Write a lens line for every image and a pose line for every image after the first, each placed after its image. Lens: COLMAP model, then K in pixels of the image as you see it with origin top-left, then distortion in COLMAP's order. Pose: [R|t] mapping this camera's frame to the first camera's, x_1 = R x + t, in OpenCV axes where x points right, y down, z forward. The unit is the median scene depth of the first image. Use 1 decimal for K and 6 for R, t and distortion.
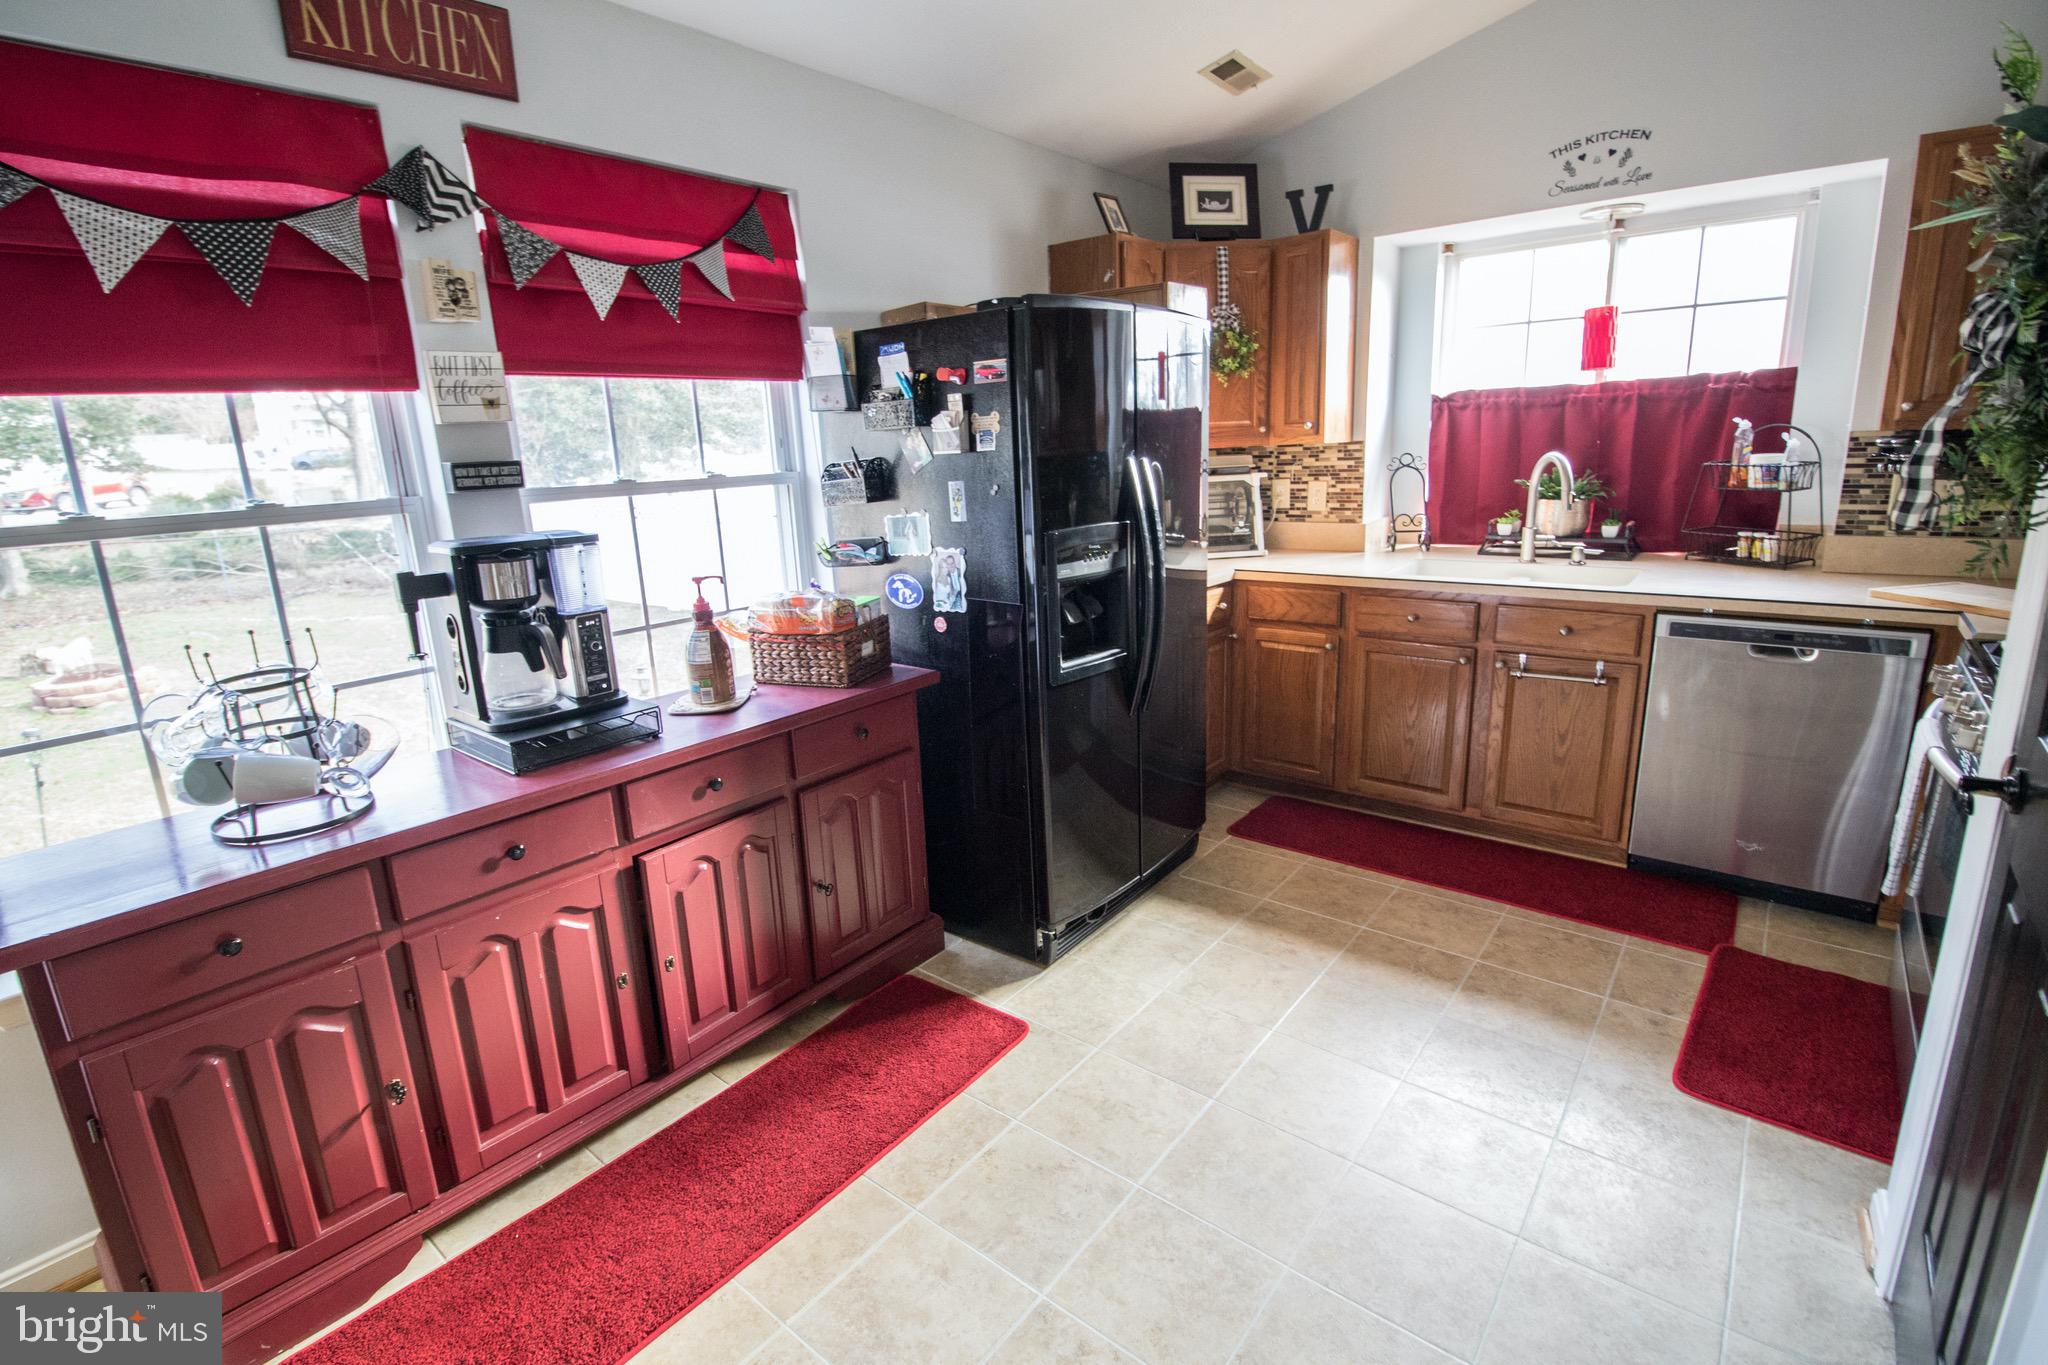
lens RADIAL K [[951.4, 0, 1017.5], [0, 951.4, 671.4], [0, 0, 1]] dist [0.003574, -0.013728]
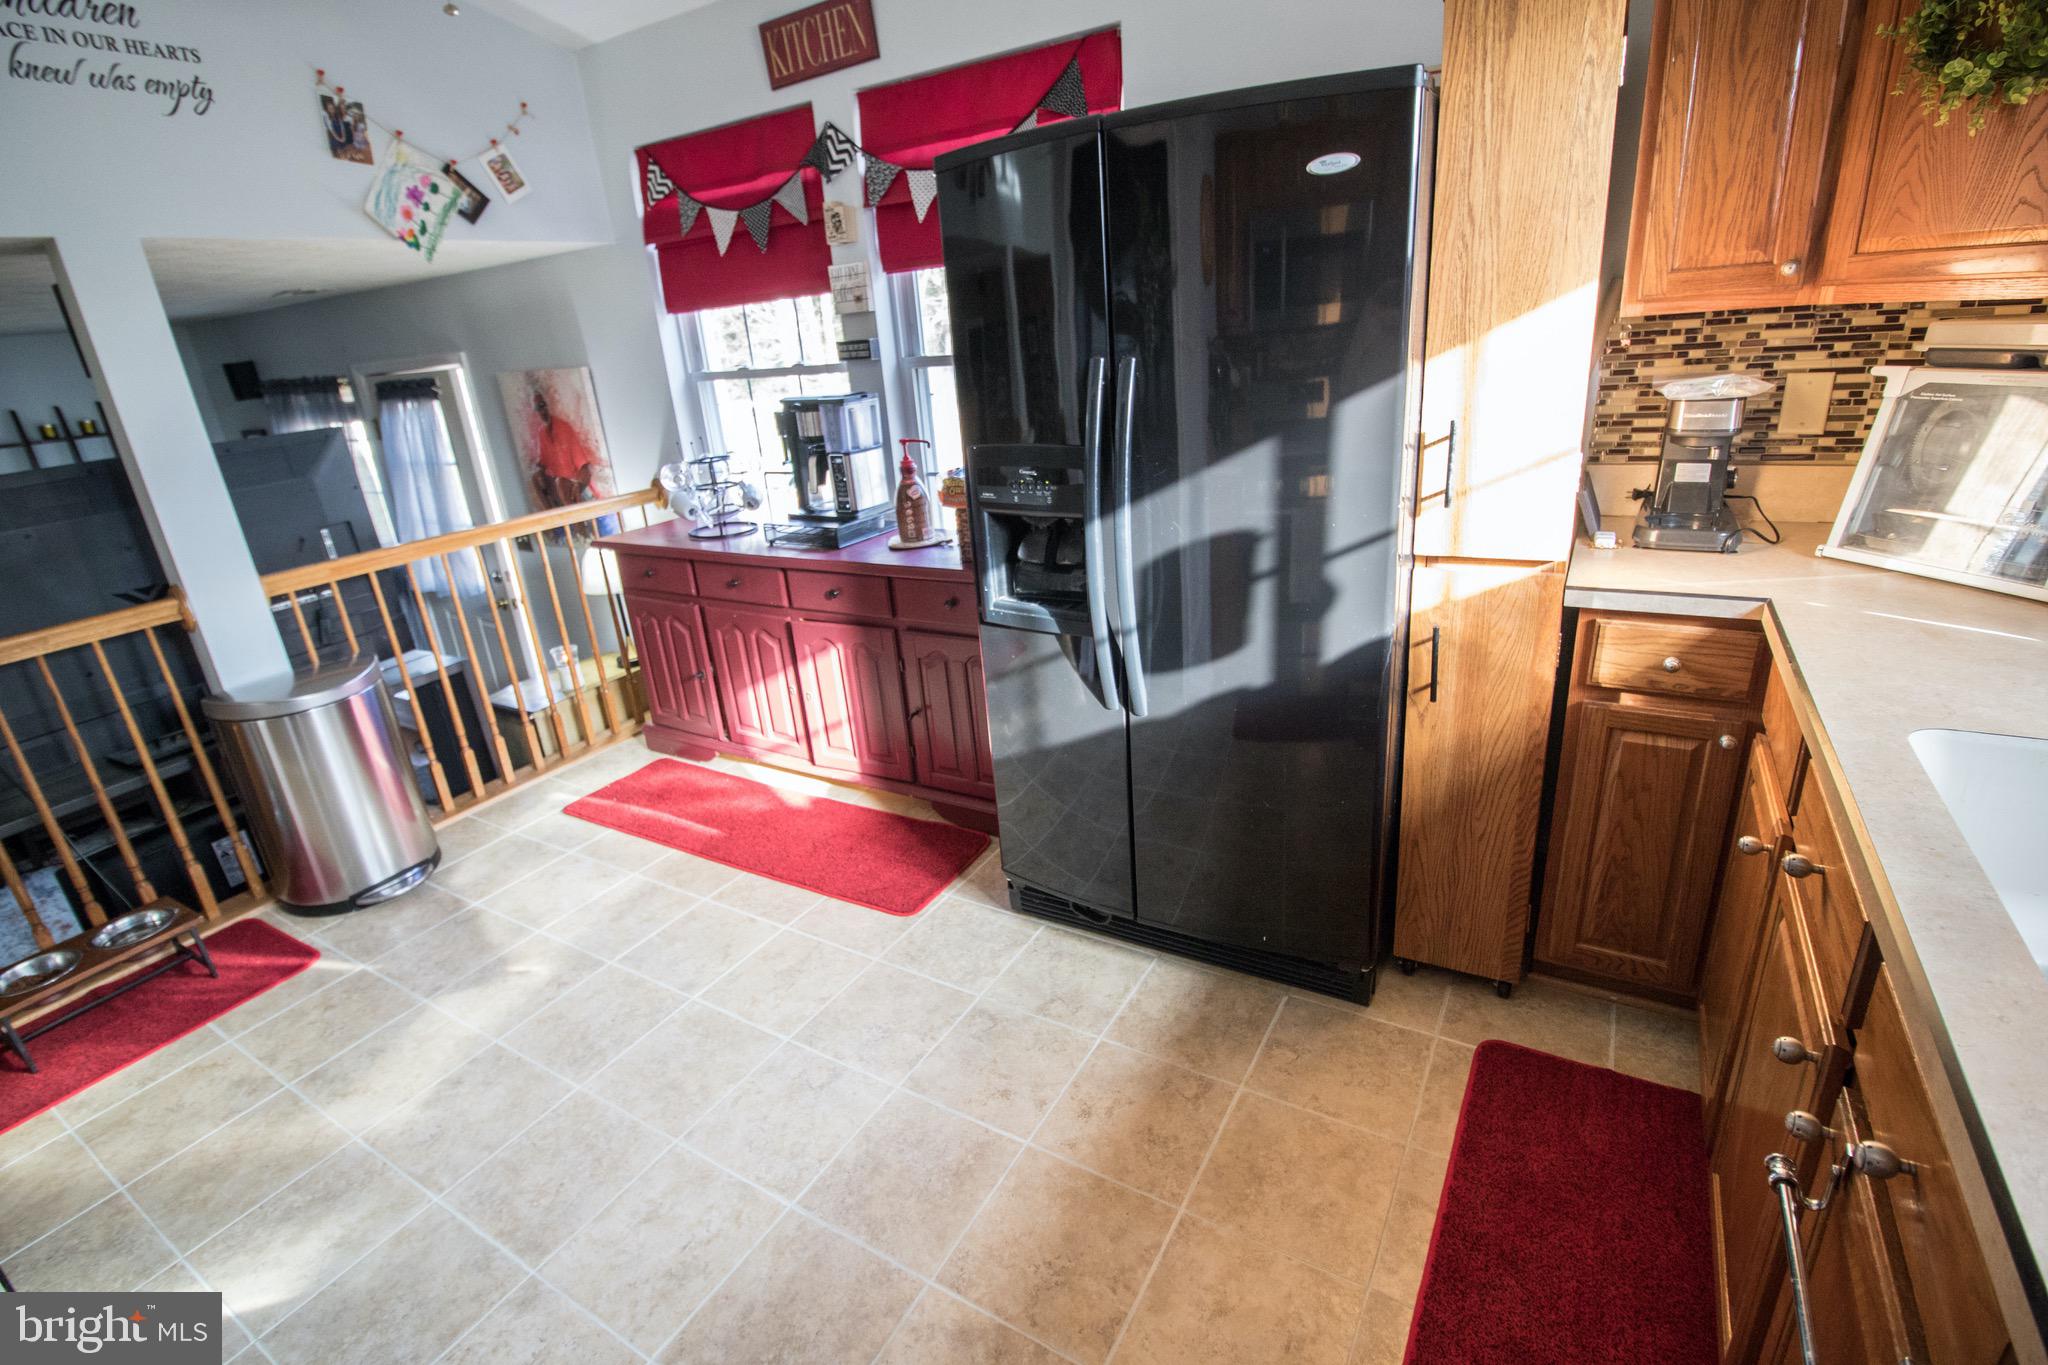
lens RADIAL K [[944.3, 0, 1020.4], [0, 944.3, 674.3], [0, 0, 1]] dist [0.002440, -0.013089]
pose [[0.140116, 0.372229, -0.917504, 0.797914], [-0.164831, 0.922484, 0.349077, -0.231346], [0.976319, 0.102322, 0.190609, 0.797855]]
